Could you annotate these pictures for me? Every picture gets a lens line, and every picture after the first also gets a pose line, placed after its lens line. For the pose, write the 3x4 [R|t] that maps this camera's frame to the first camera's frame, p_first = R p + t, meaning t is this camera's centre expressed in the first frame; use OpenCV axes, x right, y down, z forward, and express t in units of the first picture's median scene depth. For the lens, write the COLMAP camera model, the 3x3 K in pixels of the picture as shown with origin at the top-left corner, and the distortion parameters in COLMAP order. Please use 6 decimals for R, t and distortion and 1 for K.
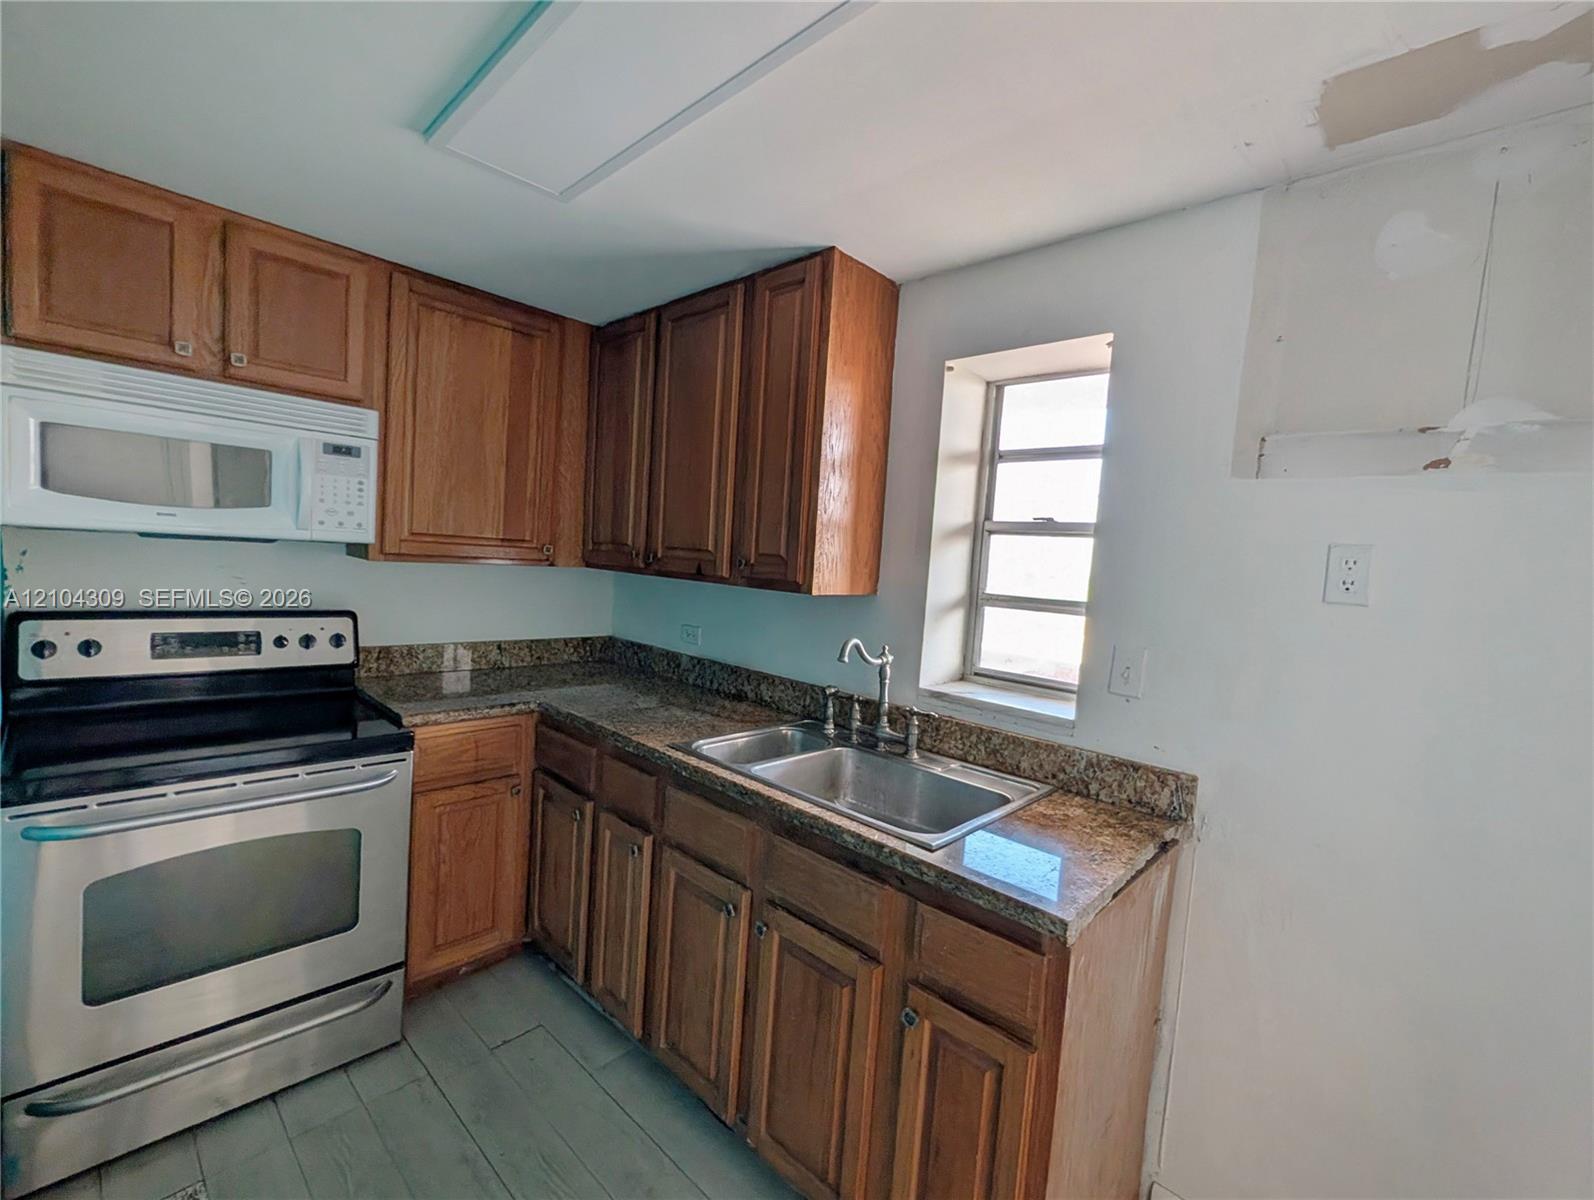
lens RADIAL K [[689.7, 0, 797.2], [0, 689.7, 609.2], [0, 0, 1]] dist [0.000341, 0.000208]
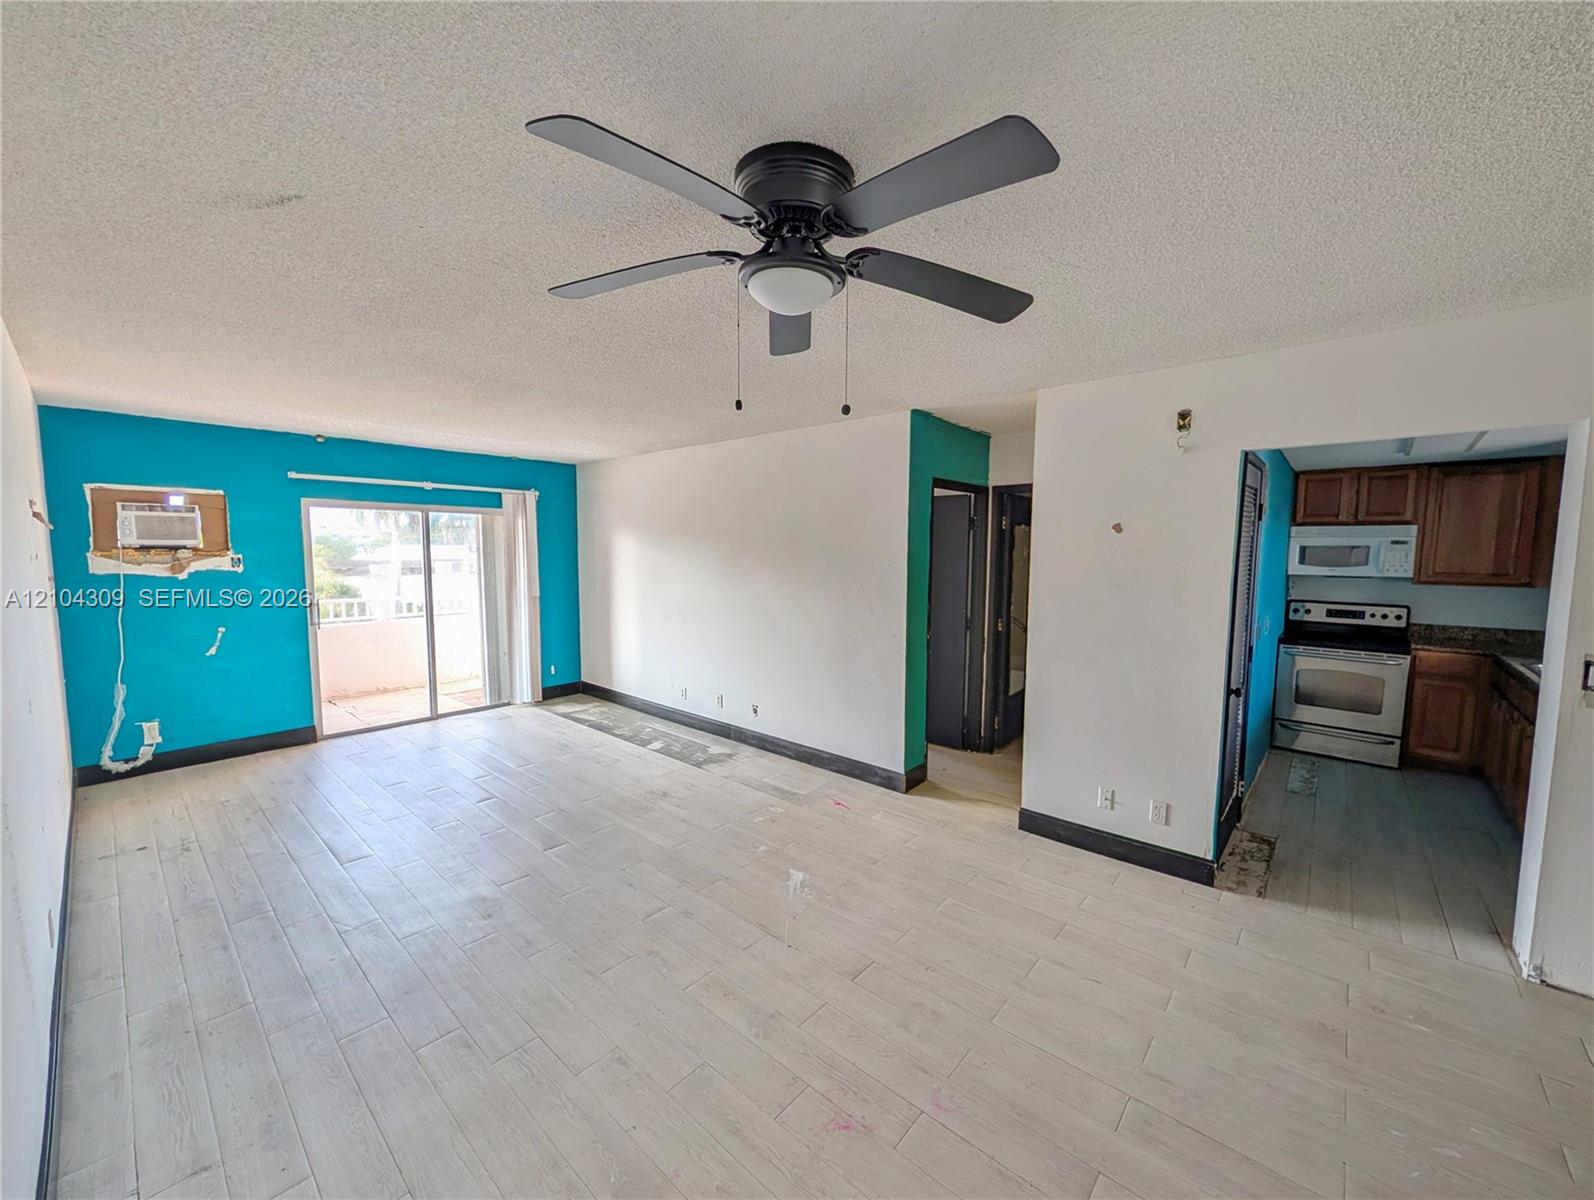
lens RADIAL K [[633.3, 0, 800.5], [0, 633.3, 608.6], [0, 0, 1]] dist [0.001413, -0.000265]
pose [[0.033693, 0.020850, -0.999215, 1.630678], [-0.080052, 0.996626, 0.018097, 0.154357], [0.996221, 0.079379, 0.035248, -1.295140]]
